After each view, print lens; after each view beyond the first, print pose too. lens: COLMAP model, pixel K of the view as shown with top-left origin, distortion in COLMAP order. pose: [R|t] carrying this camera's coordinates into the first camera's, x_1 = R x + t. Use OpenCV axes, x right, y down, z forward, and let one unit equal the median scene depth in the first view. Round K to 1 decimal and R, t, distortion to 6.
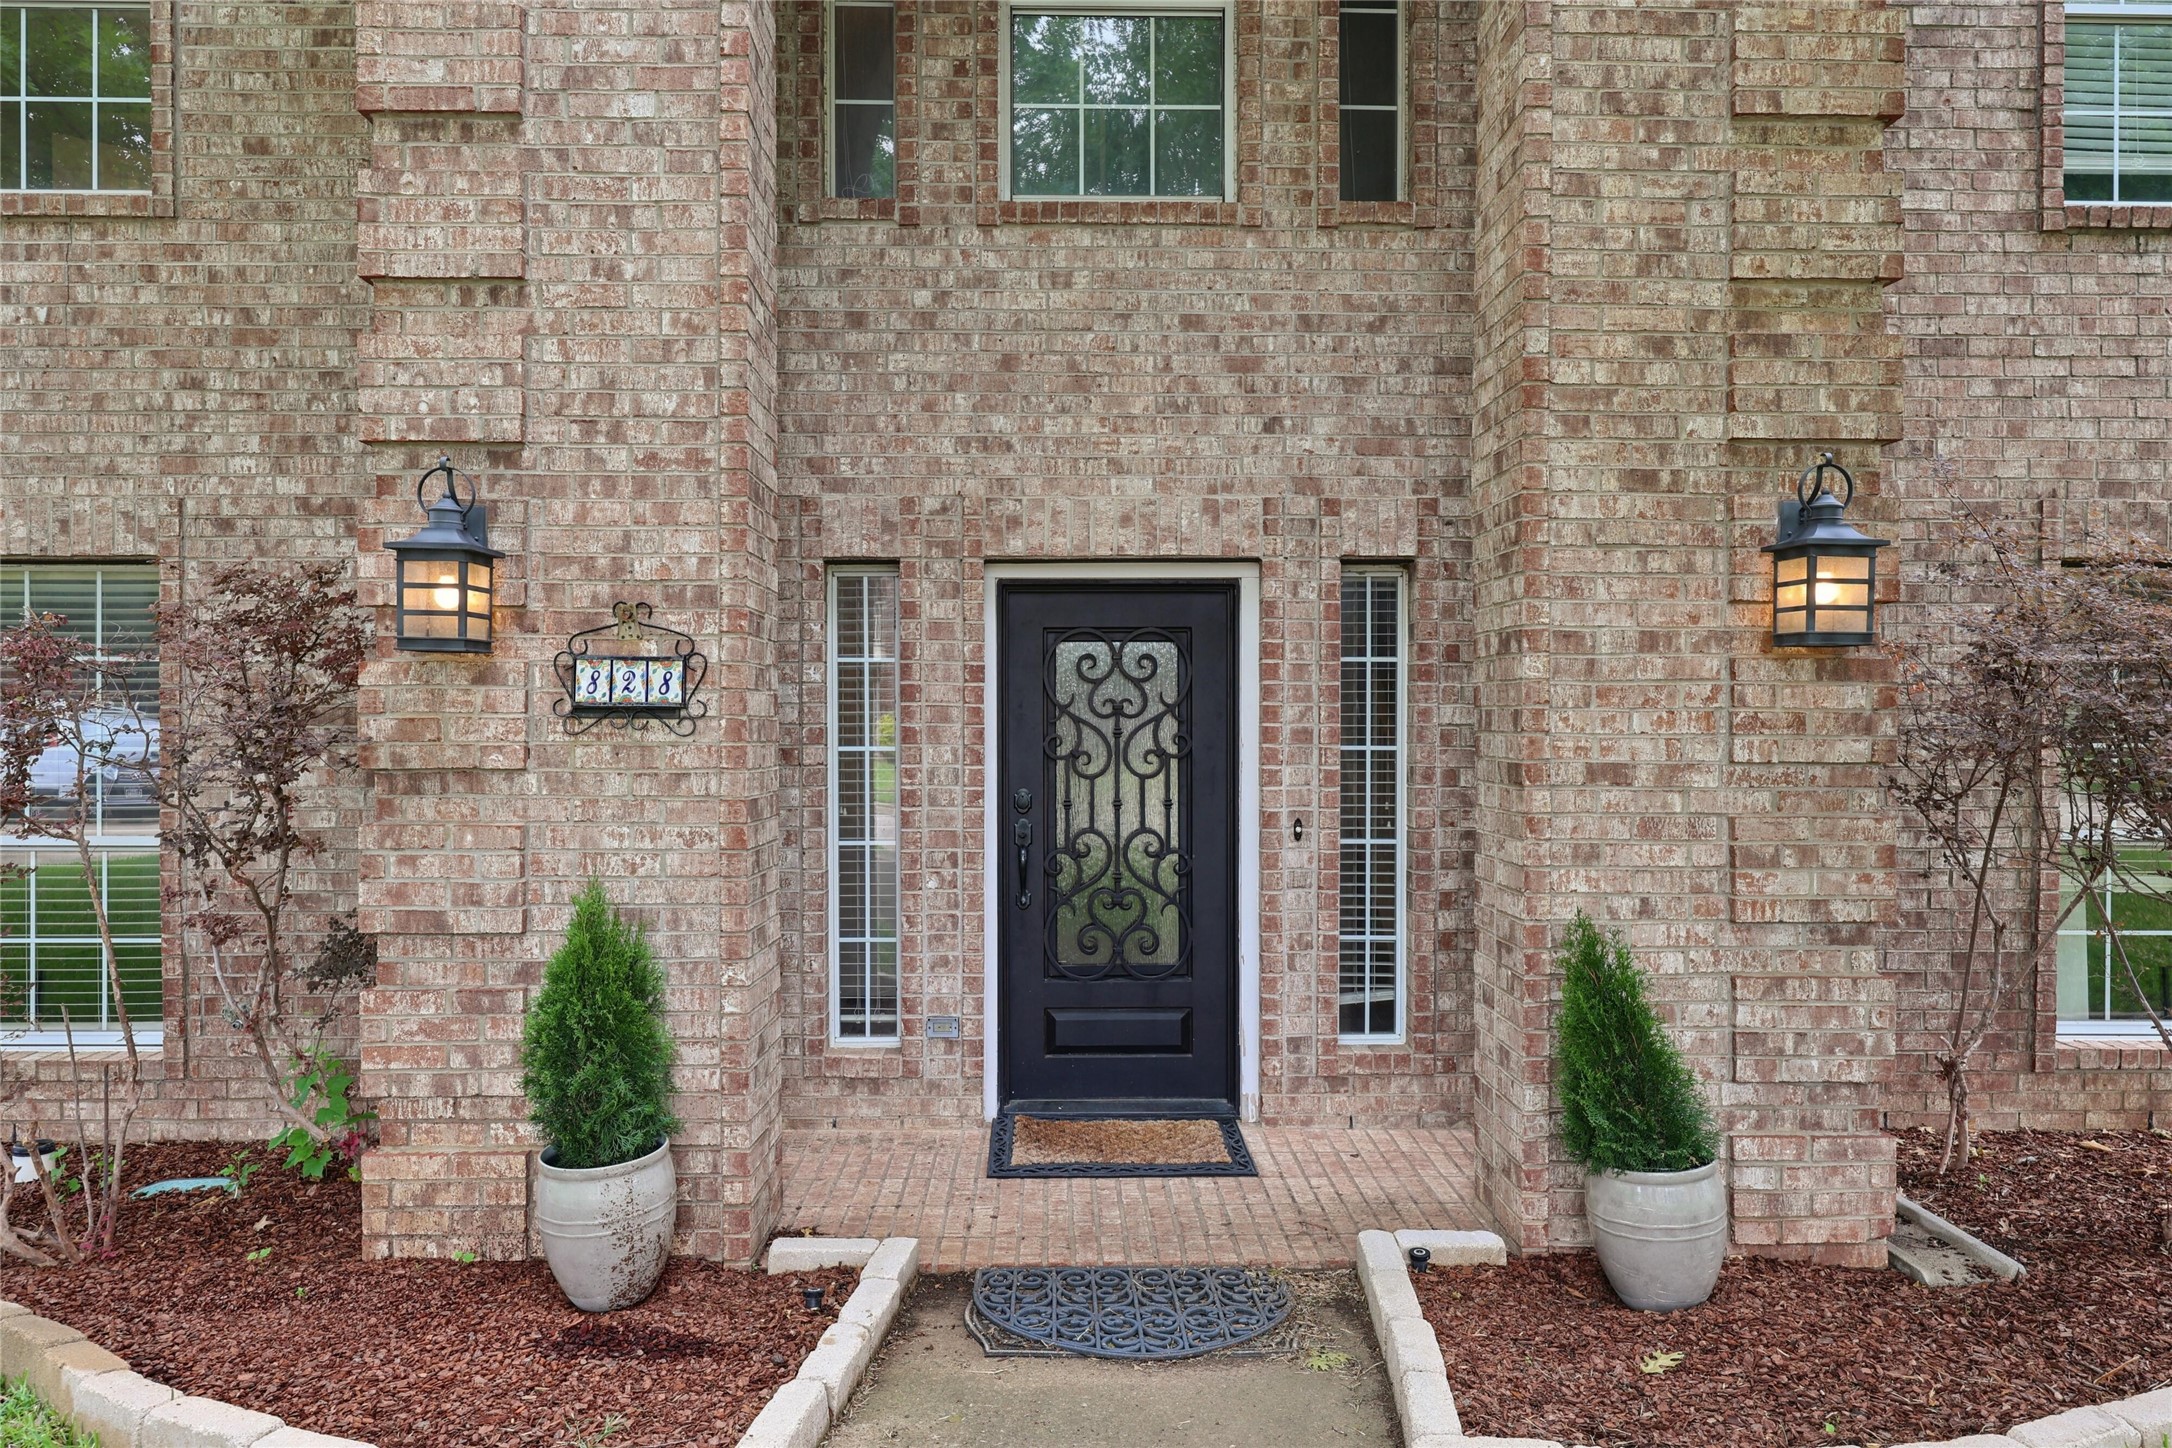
lens RADIAL K [[1434.2, 0, 1086.0], [0, 1434.2, 724.0], [0, 0, 1]] dist [0.000043, -0.000106]
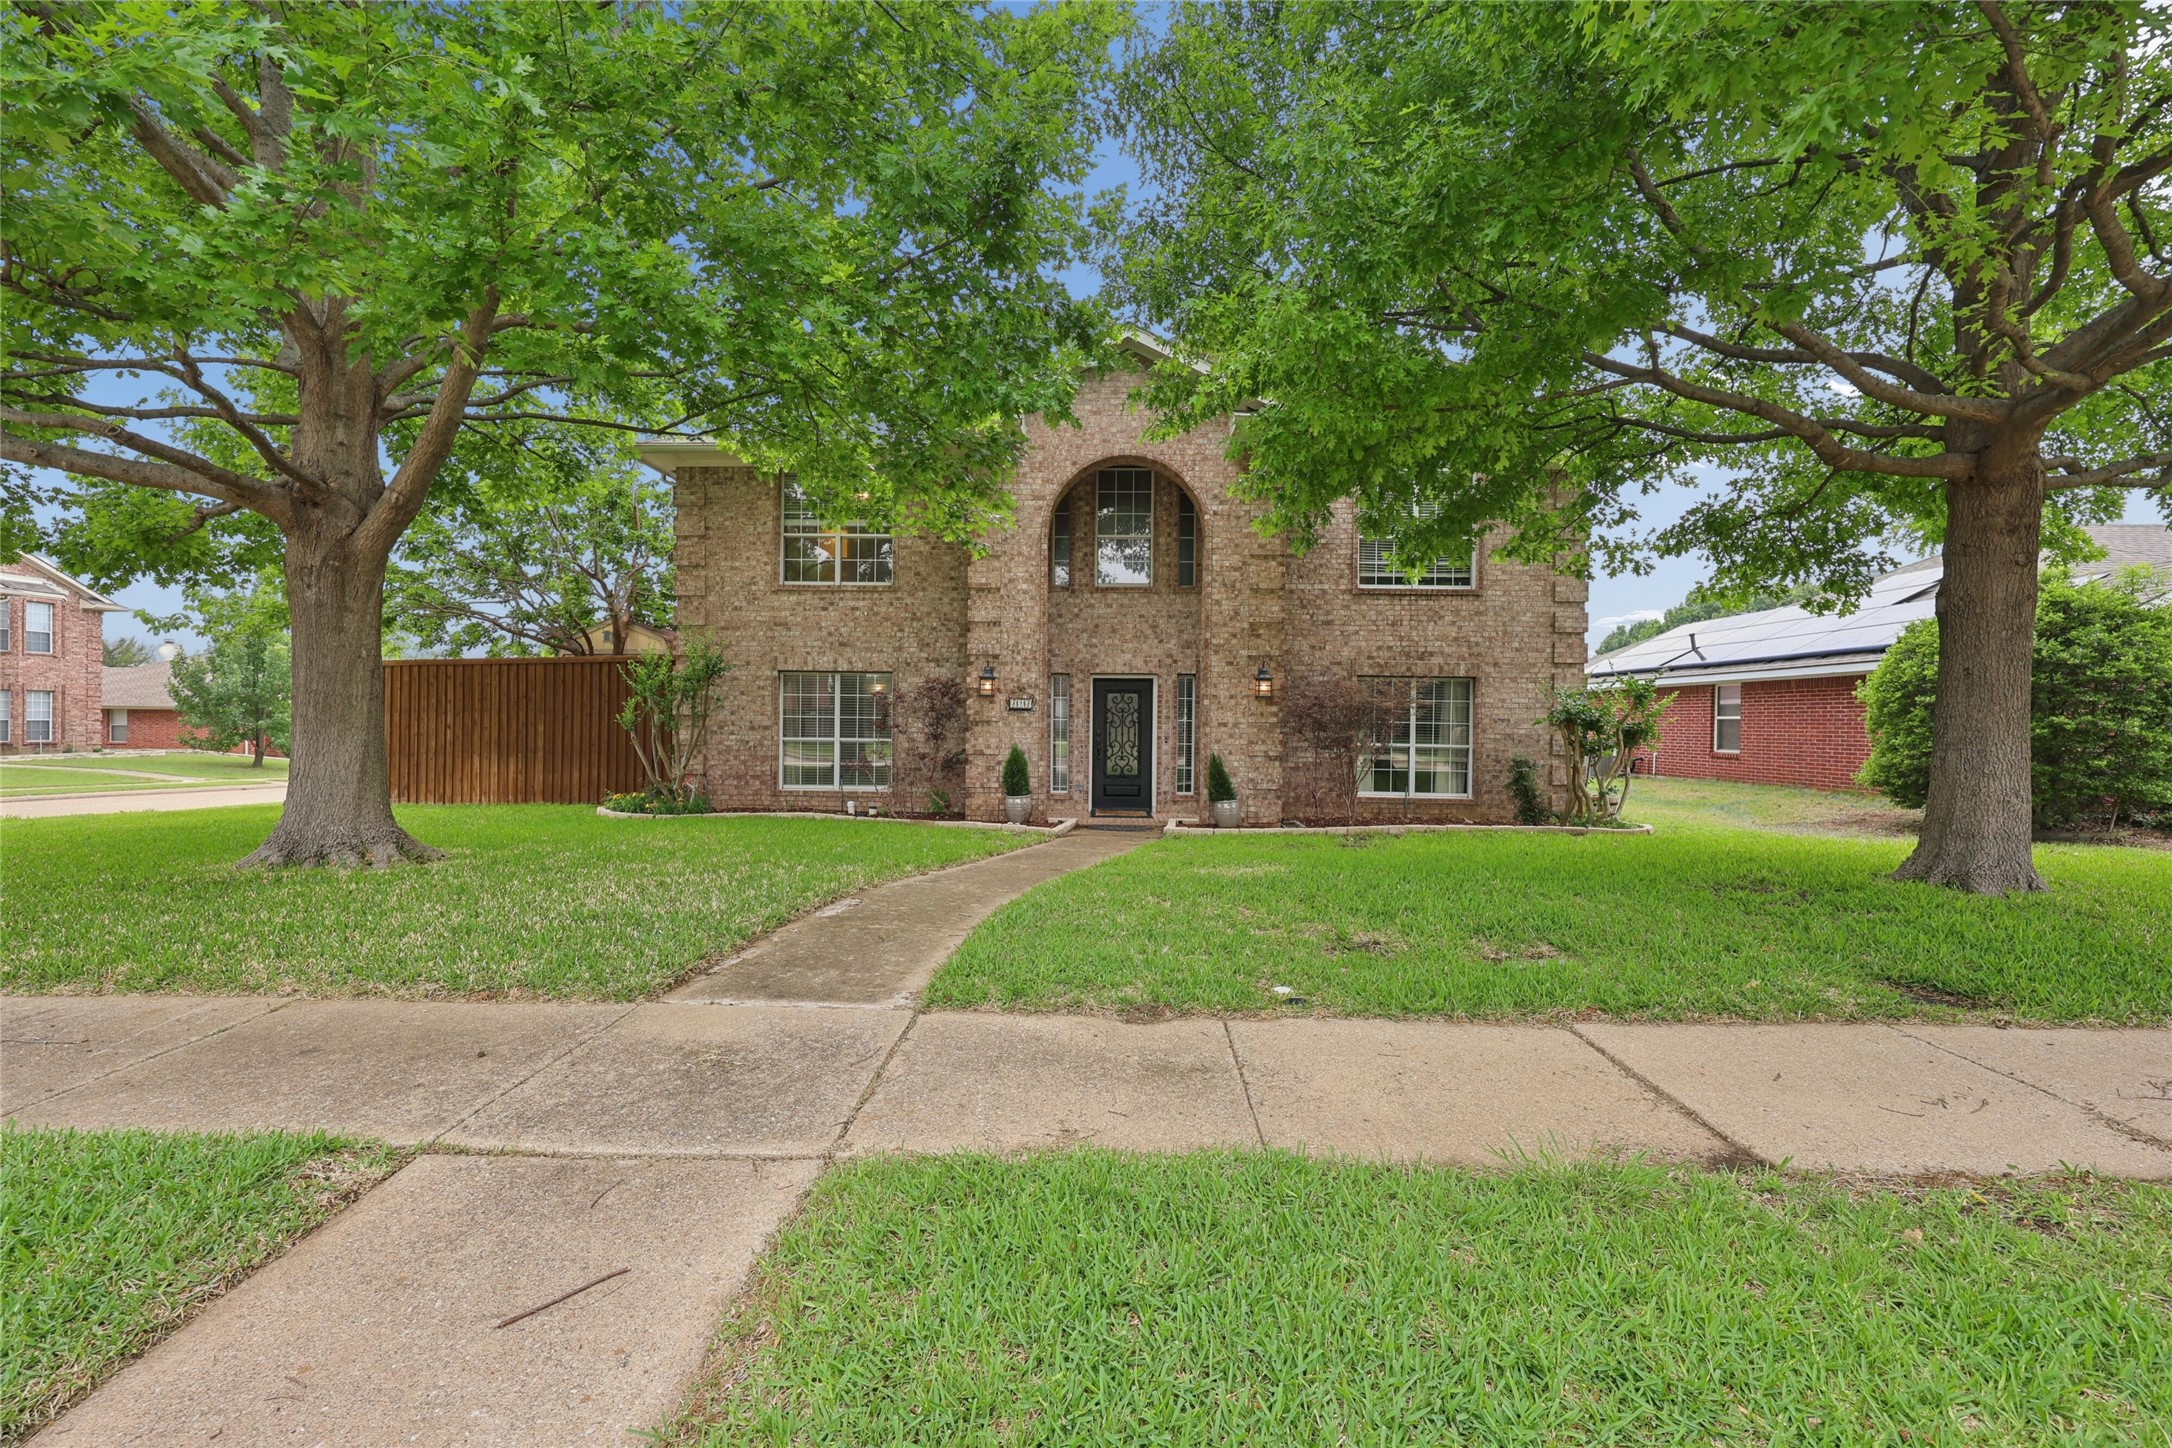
lens RADIAL K [[884.6, 0, 1086.0], [0, 884.6, 724.0], [0, 0, 1]] dist [0.005040, 0.000298]
pose [[0.999093, 0.010150, -0.041350, 0.024030], [-0.010039, 0.999945, 0.002872, 0.022965], [0.041377, -0.002455, 0.999141, -1.578890]]
